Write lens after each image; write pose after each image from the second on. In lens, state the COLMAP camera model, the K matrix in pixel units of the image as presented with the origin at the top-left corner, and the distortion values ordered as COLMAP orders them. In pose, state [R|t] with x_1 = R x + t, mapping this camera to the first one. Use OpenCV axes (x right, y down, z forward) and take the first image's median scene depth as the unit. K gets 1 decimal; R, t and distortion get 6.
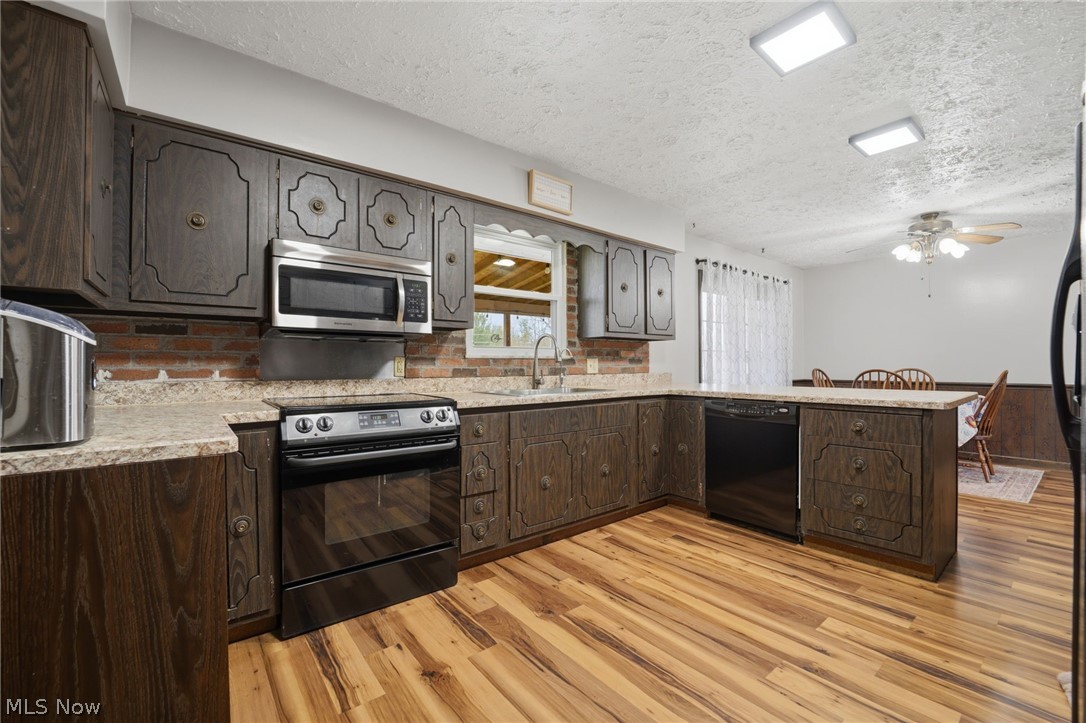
lens RADIAL K [[448.4, 0, 547.4], [0, 448.4, 360.7], [0, 0, 1]] dist [-0.014192, -0.000475]
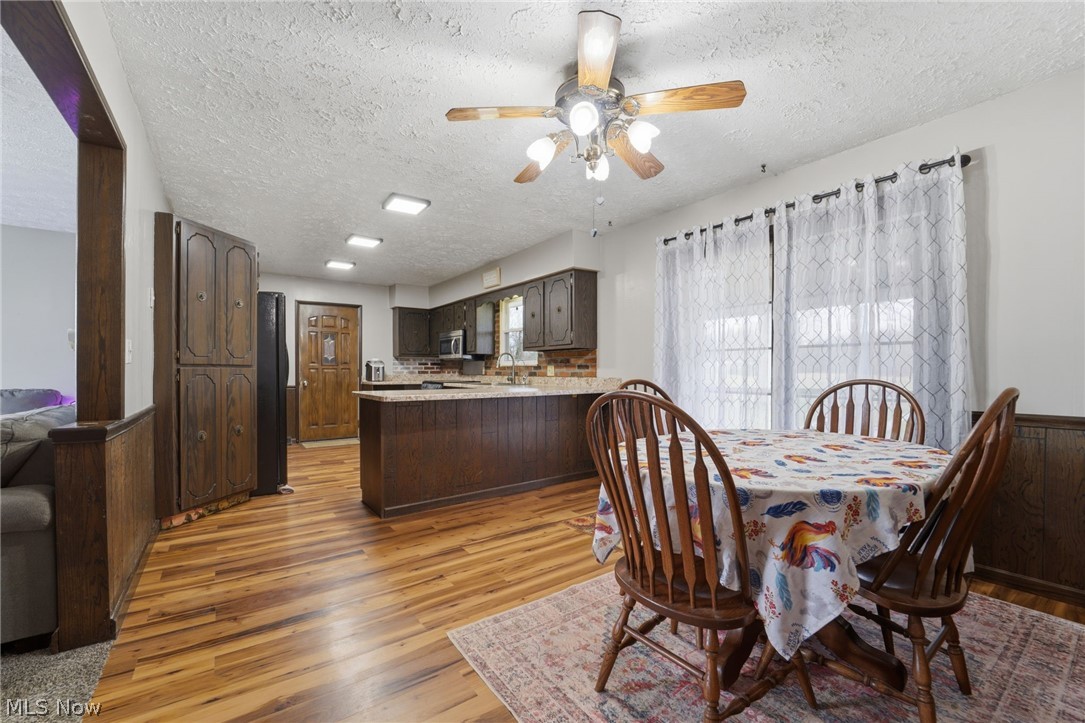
lens RADIAL K [[447.9, 0, 552.7], [0, 447.9, 369.8], [0, 0, 1]] dist [-0.014192, -0.000475]
pose [[-0.042346, -0.009631, -0.999057, 1.255337], [-0.006498, 0.999935, -0.009364, 0.018232], [0.999082, 0.006095, -0.042406, 0.891234]]
